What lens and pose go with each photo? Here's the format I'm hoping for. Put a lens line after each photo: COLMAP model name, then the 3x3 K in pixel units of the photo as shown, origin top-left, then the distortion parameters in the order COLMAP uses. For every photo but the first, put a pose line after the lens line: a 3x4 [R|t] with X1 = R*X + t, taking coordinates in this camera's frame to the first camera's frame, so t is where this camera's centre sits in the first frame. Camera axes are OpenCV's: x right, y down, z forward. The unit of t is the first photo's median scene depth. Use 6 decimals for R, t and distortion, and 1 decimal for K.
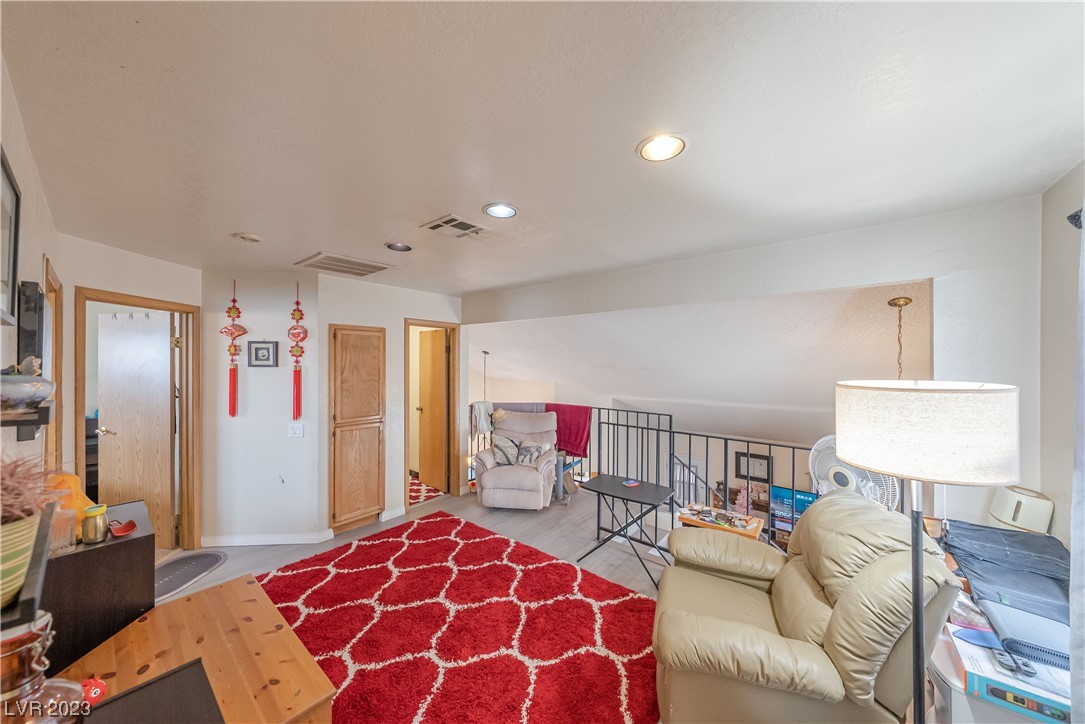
lens RADIAL K [[375.3, 0, 533.7], [0, 375.3, 358.5], [0, 0, 1]] dist [0.000775, 0.000120]
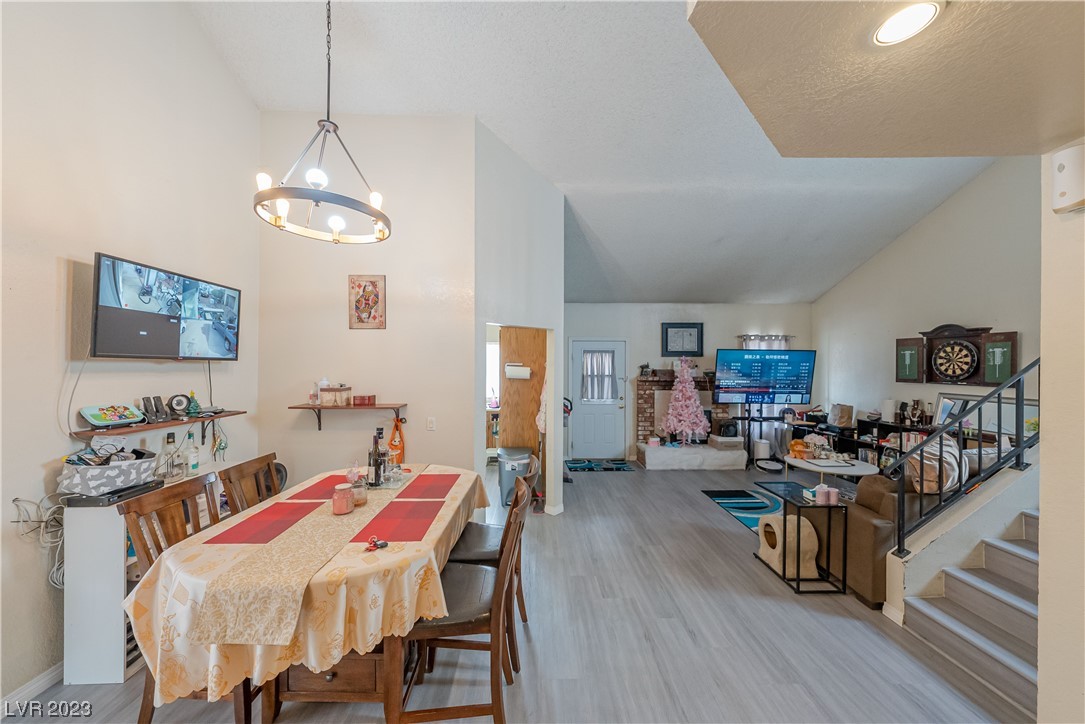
lens RADIAL K [[375.3, 0, 533.7], [0, 375.3, 358.5], [0, 0, 1]] dist [0.000775, 0.000120]
pose [[0.767768, 0.014634, 0.640561, -0.187120], [-0.005959, 0.999859, -0.015699, 0.371790], [-0.640700, 0.008236, 0.767747, 0.634911]]
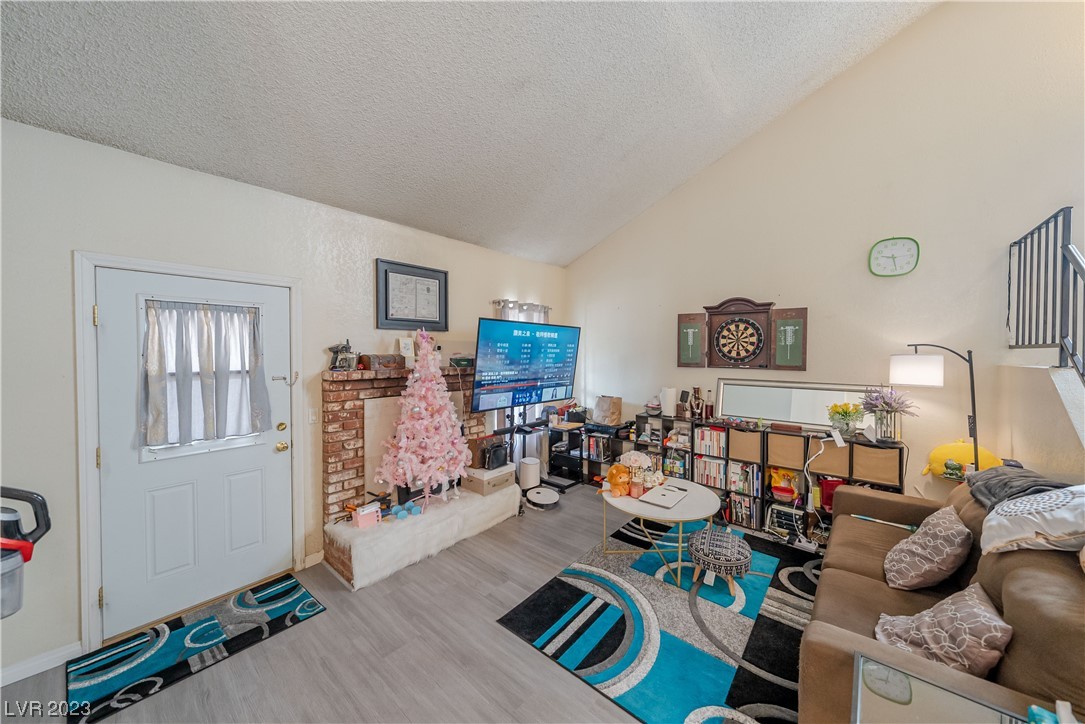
lens RADIAL K [[375.3, 0, 533.7], [0, 375.3, 358.5], [0, 0, 1]] dist [0.000775, 0.000120]
pose [[0.018657, -0.020021, 0.999625, 0.176331], [-0.003178, 0.999793, 0.020083, 0.376773], [-0.999821, -0.003552, 0.018590, 0.926461]]
